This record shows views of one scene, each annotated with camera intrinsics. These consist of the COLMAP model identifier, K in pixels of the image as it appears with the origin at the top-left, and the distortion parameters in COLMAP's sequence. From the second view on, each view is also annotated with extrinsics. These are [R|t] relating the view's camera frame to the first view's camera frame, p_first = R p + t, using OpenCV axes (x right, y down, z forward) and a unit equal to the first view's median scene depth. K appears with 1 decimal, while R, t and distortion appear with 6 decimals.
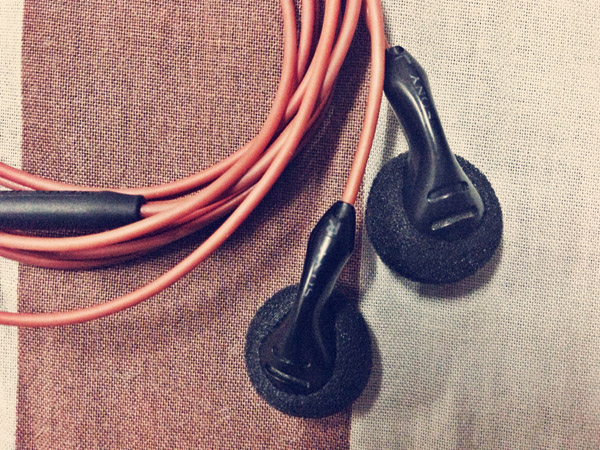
lens RADIAL K [[577.3, 0, 300.6], [0, 577.3, 225.3], [0, 0, 1]] dist [0.009478, 0.000000]
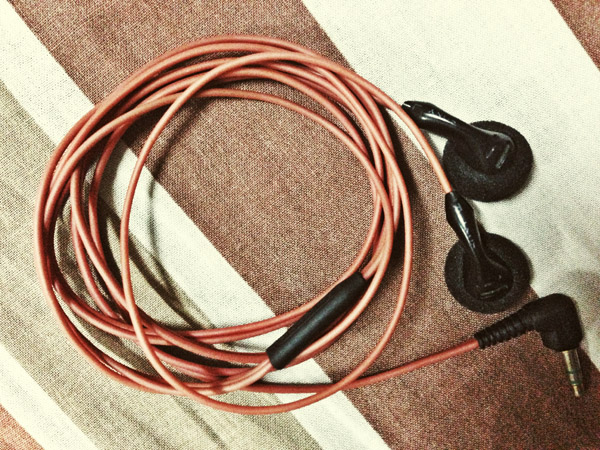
lens RADIAL K [[577.3, 0, 299.4], [0, 577.3, 225.2], [0, 0, 1]] dist [0.009478, 0.000000]
pose [[0.725901, -0.687574, 0.017610, -0.298681], [0.687306, 0.726112, 0.019285, -0.269456], [-0.026046, -0.001896, 0.999659, -0.596076]]
